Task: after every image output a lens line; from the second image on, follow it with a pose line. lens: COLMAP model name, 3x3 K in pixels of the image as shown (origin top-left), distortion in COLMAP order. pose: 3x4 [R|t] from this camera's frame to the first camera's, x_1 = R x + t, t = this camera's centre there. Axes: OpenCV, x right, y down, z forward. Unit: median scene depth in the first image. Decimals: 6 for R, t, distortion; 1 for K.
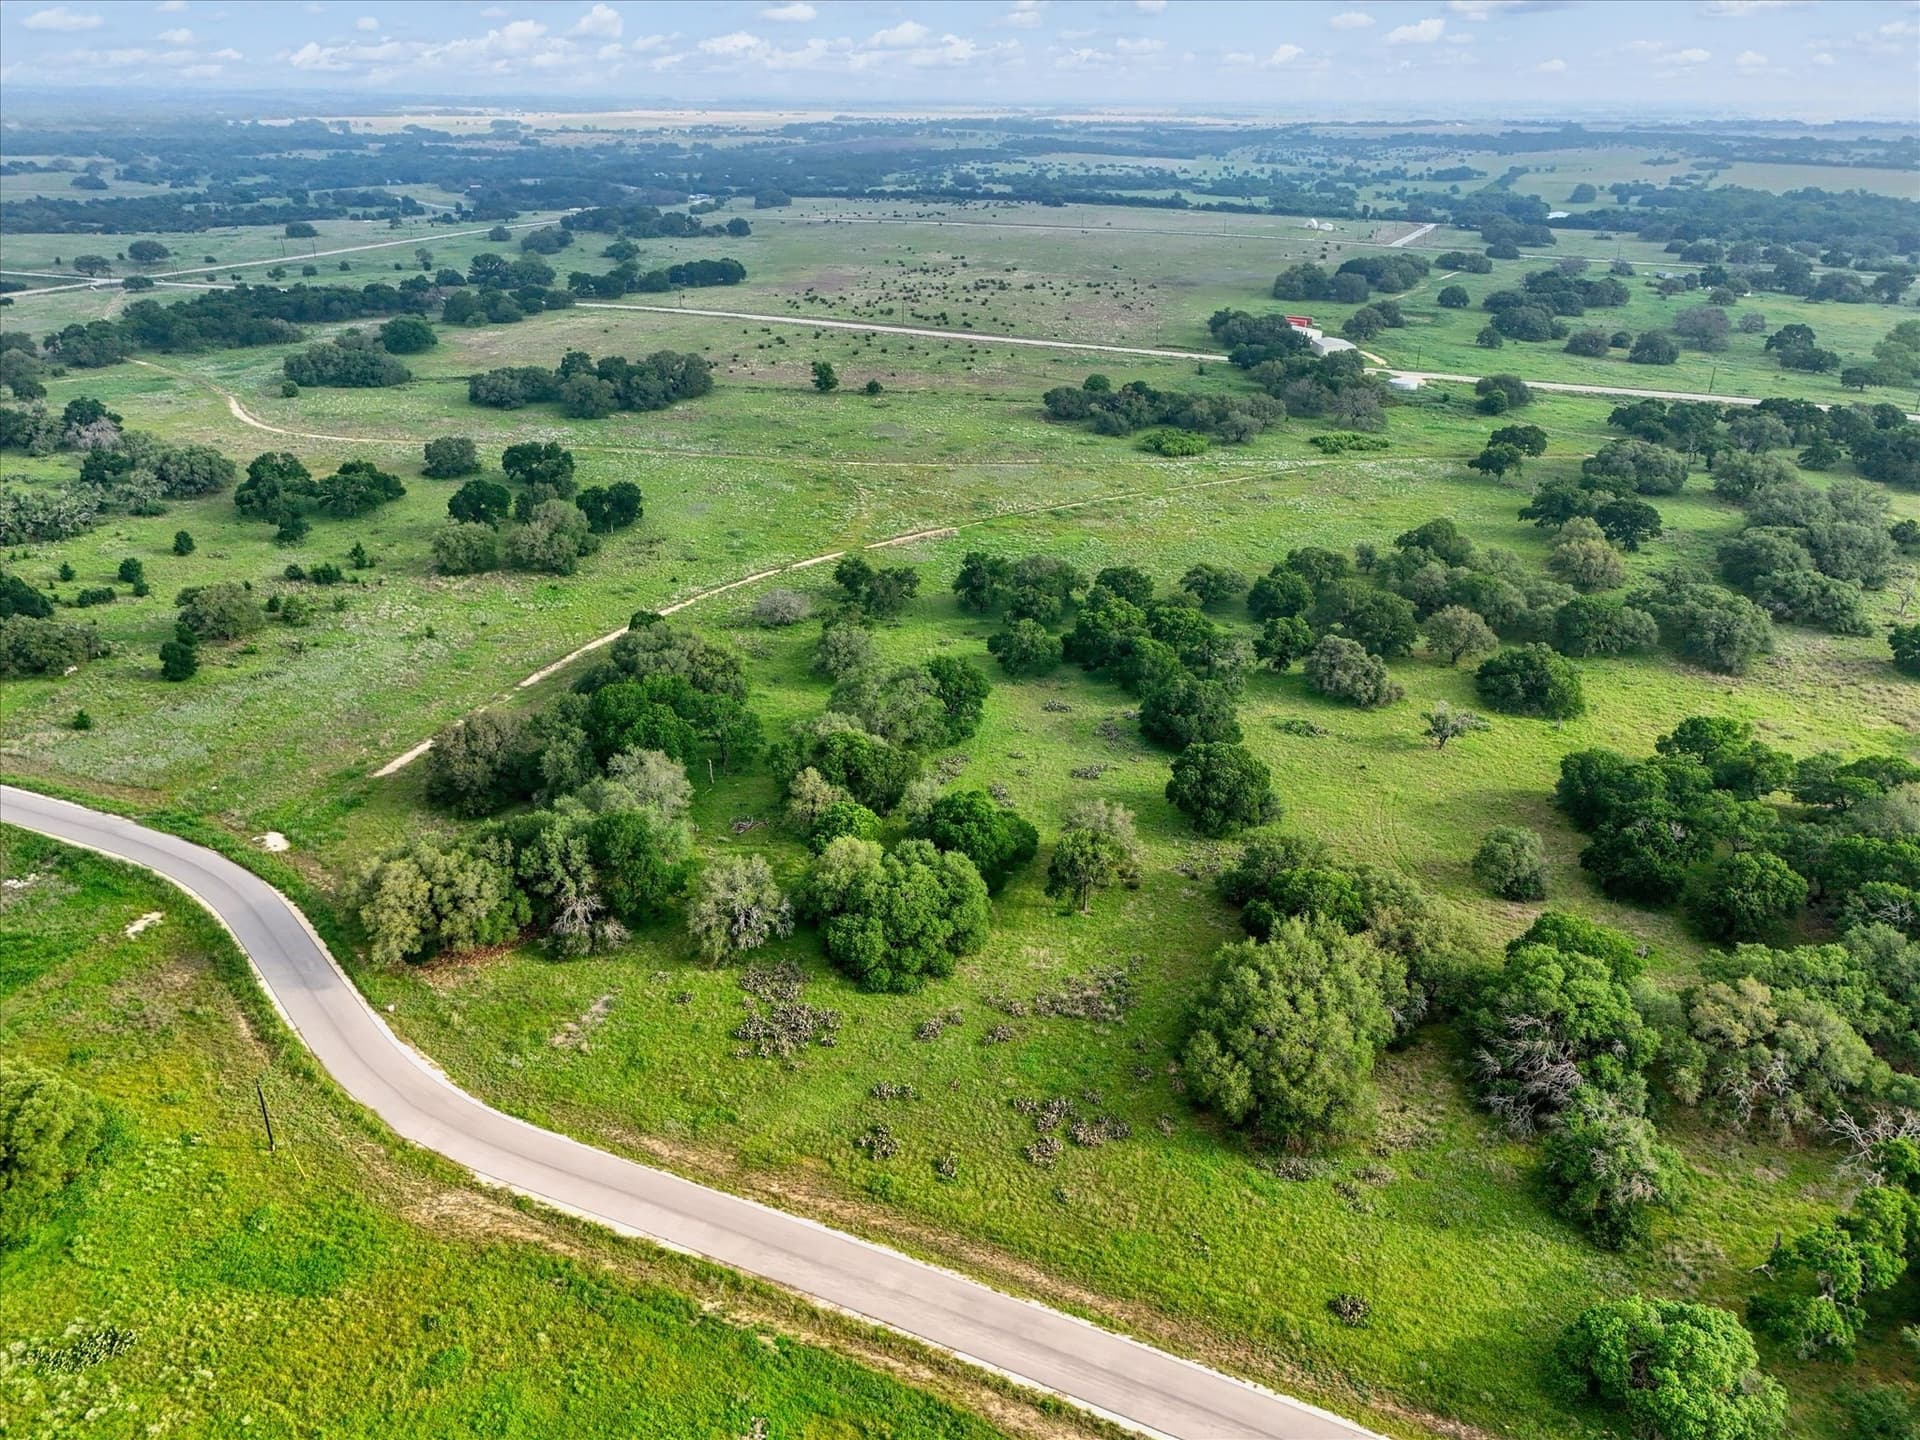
lens RADIAL K [[1475.6, 0, 960.0], [0, 1475.6, 720.0], [0, 0, 1]] dist [0.083535, -0.088459]
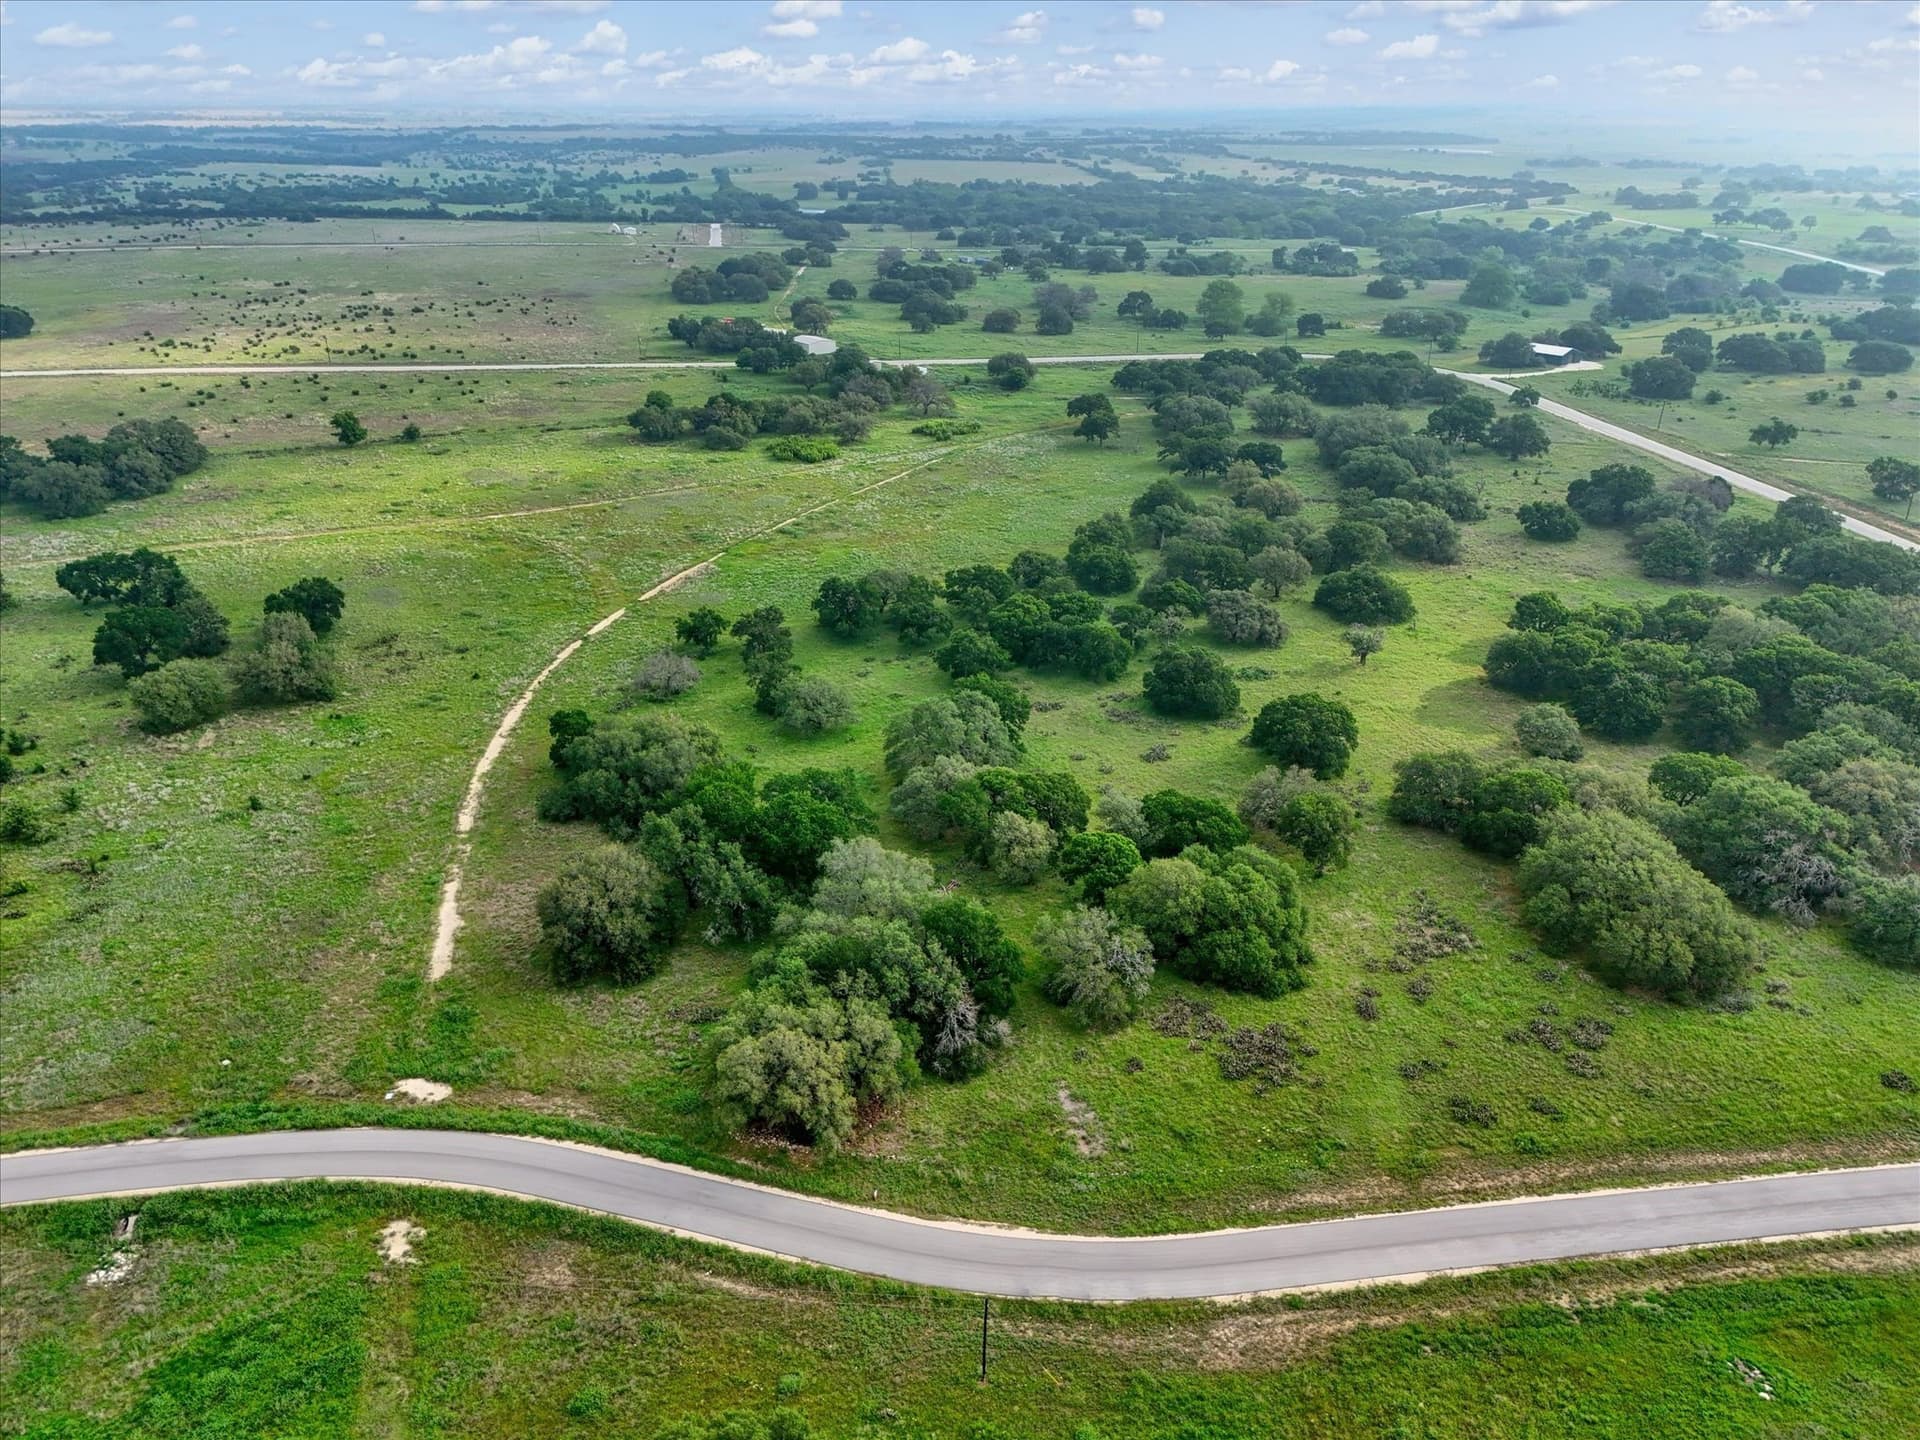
lens RADIAL K [[1408.6, 0, 961.9], [0, 1408.6, 724.4], [0, 0, 1]] dist [0.073874, -0.058634]
pose [[0.833503, -0.232376, 0.501273, -0.576788], [0.223543, 0.971514, 0.078665, -0.104668], [-0.505274, 0.046488, 0.861706, 0.211411]]
